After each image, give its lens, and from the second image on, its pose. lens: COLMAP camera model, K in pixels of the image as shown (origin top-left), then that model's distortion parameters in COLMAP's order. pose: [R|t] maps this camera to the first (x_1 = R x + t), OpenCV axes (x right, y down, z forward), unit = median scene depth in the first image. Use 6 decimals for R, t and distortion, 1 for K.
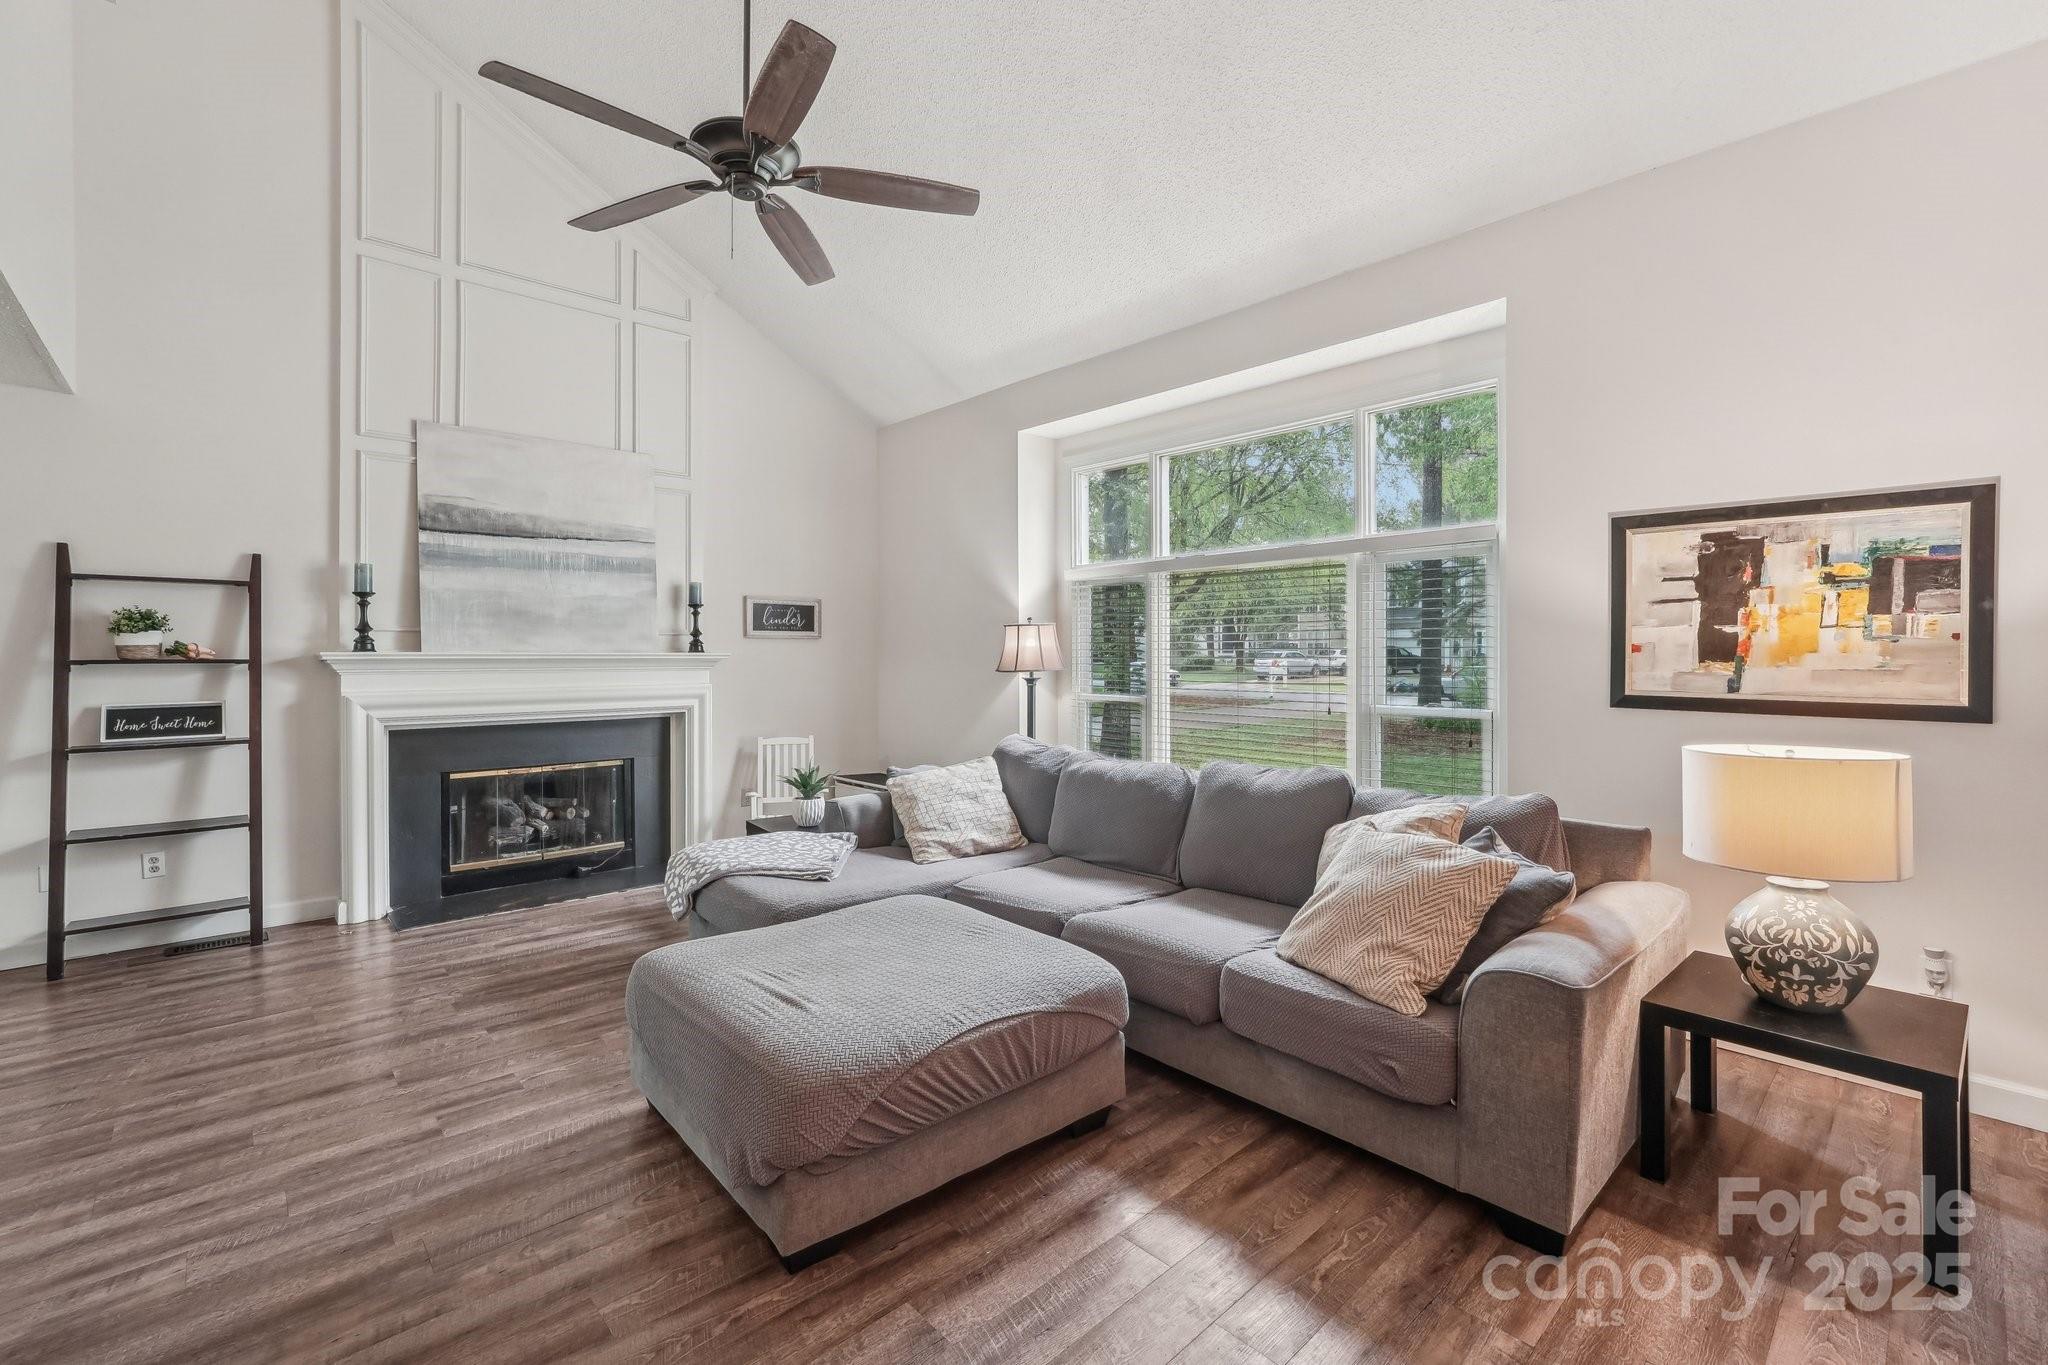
lens RADIAL K [[880.6, 0, 1021.8], [0, 880.6, 662.9], [0, 0, 1]] dist [-0.003350, -0.000091]
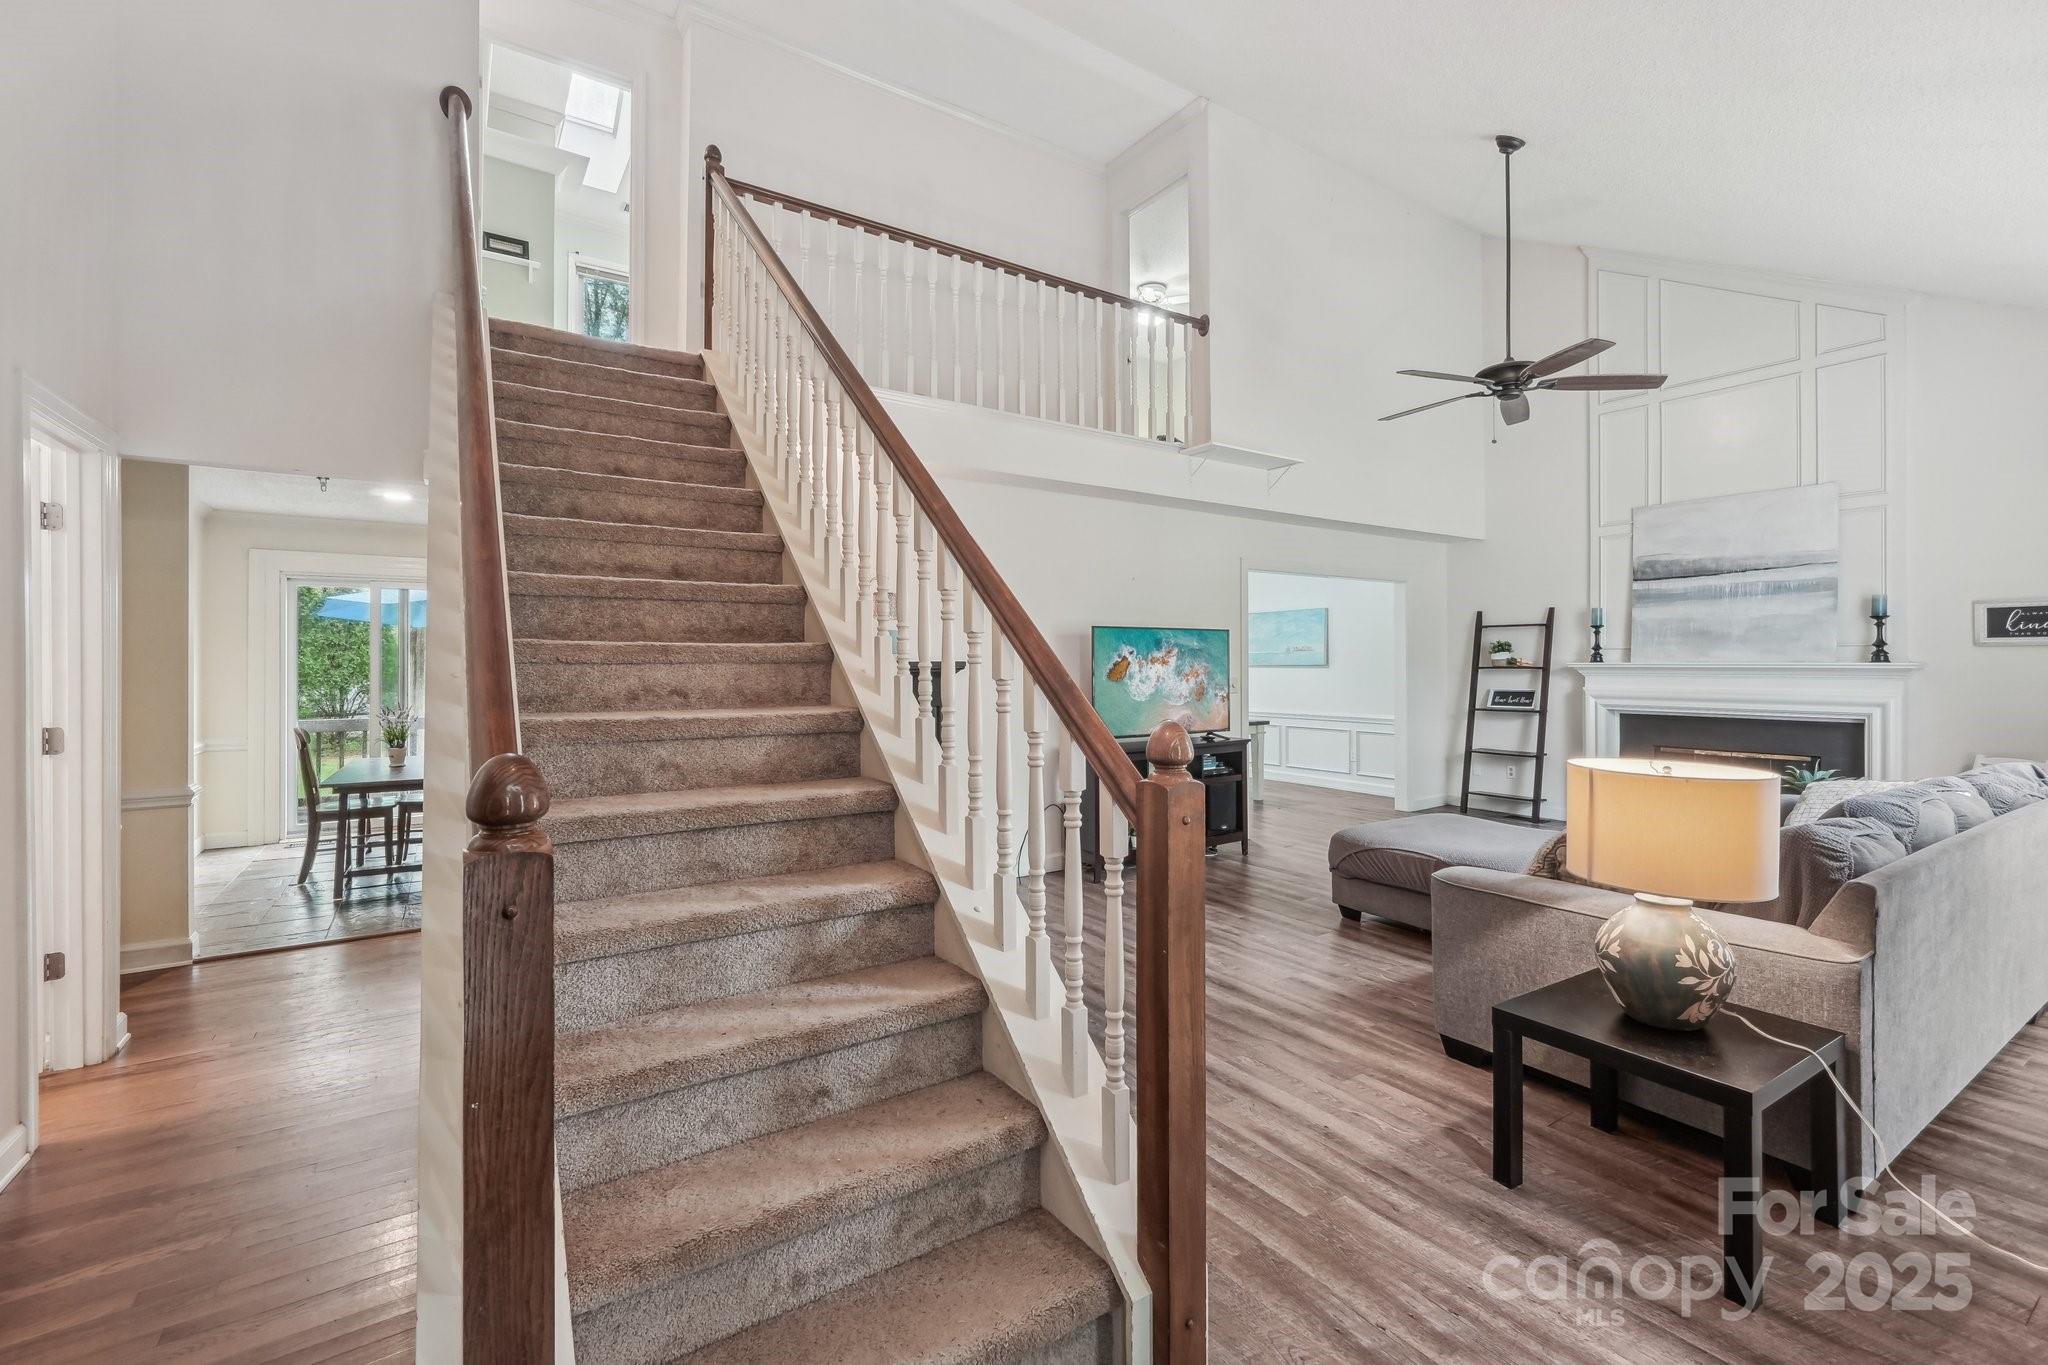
lens RADIAL K [[887.2, 0, 1036.7], [0, 887.2, 650.7], [0, 0, 1]] dist [-0.002039, 0.004610]
pose [[-0.144552, -0.013248, -0.989409, 1.113743], [-0.008004, 0.999893, -0.012219, -0.006862], [0.989465, 0.006153, -0.144643, 0.243094]]
